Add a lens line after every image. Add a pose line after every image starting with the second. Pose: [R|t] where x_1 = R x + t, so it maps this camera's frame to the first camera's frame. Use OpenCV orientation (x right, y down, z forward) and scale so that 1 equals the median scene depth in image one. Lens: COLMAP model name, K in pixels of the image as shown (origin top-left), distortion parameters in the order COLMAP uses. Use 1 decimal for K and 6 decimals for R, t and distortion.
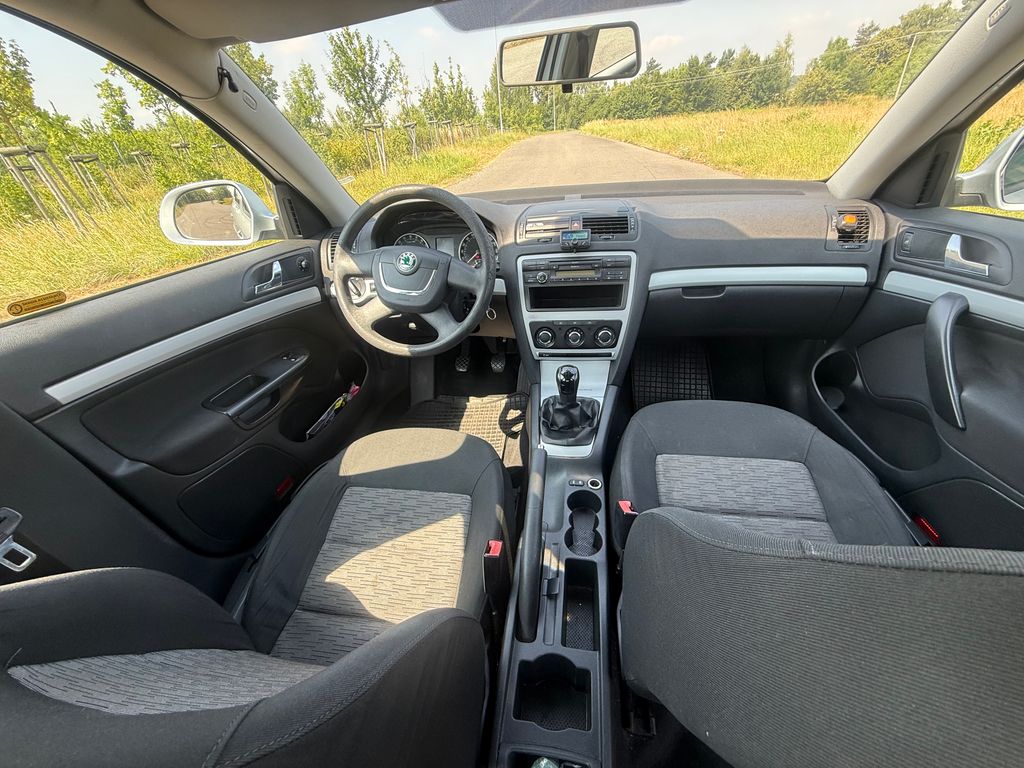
lens RADIAL K [[418.8, 0, 512.0], [0, 418.8, 384.0], [0, 0, 1]] dist [-0.000373, -0.000424]
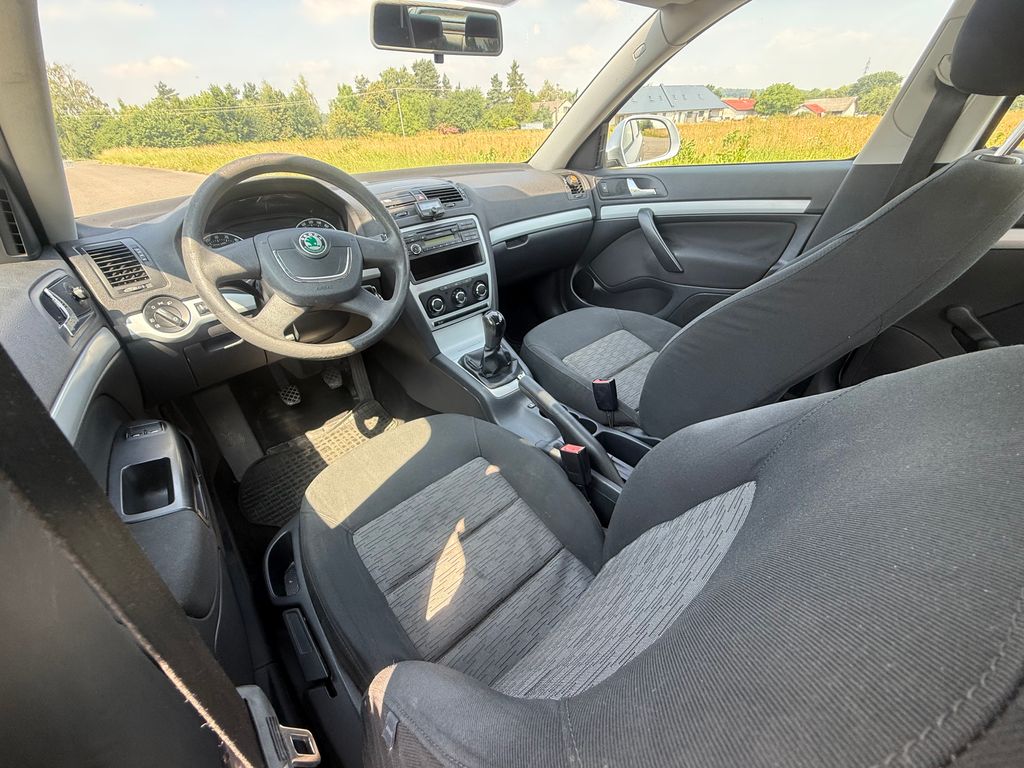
lens RADIAL K [[418.8, 0, 512.0], [0, 418.8, 384.0], [0, 0, 1]] dist [-0.000373, -0.000424]
pose [[0.625626, -0.367230, 0.688283, -0.615822], [0.408735, 0.905786, 0.111752, 0.027172], [-0.664476, 0.211411, 0.716783, 0.180284]]
